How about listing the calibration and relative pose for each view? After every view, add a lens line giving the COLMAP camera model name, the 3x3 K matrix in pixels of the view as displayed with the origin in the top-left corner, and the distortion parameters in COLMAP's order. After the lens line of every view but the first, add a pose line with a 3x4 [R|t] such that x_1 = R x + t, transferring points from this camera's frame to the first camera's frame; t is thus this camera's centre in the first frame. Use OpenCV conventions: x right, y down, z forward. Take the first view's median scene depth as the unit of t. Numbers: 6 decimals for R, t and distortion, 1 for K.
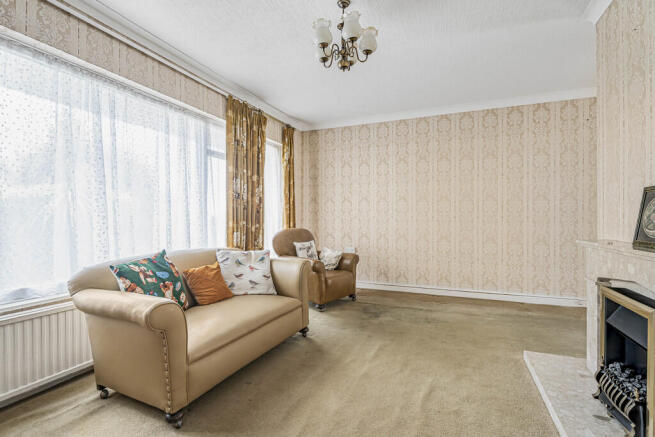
lens RADIAL K [[311.4, 0, 327.0], [0, 311.4, 232.7], [0, 0, 1]] dist [-0.015942, 0.000120]
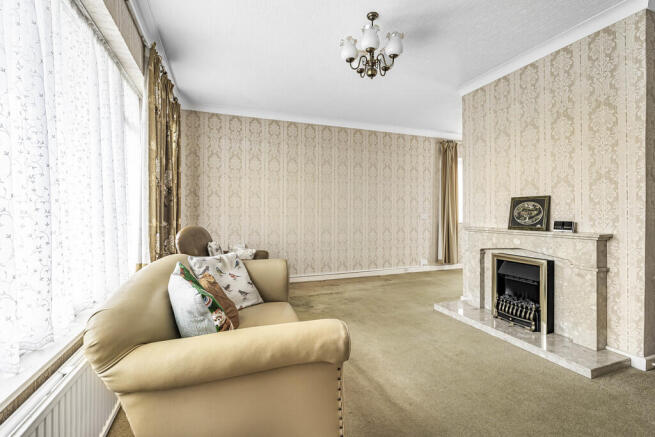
lens RADIAL K [[297.7, 0, 330.3], [0, 297.7, 227.6], [0, 0, 1]] dist [-0.002270, -0.000142]
pose [[0.726174, -0.032583, 0.686739, -0.488622], [0.031027, 0.999412, 0.014609, -0.013274], [-0.686811, 0.010698, 0.726758, 0.216642]]
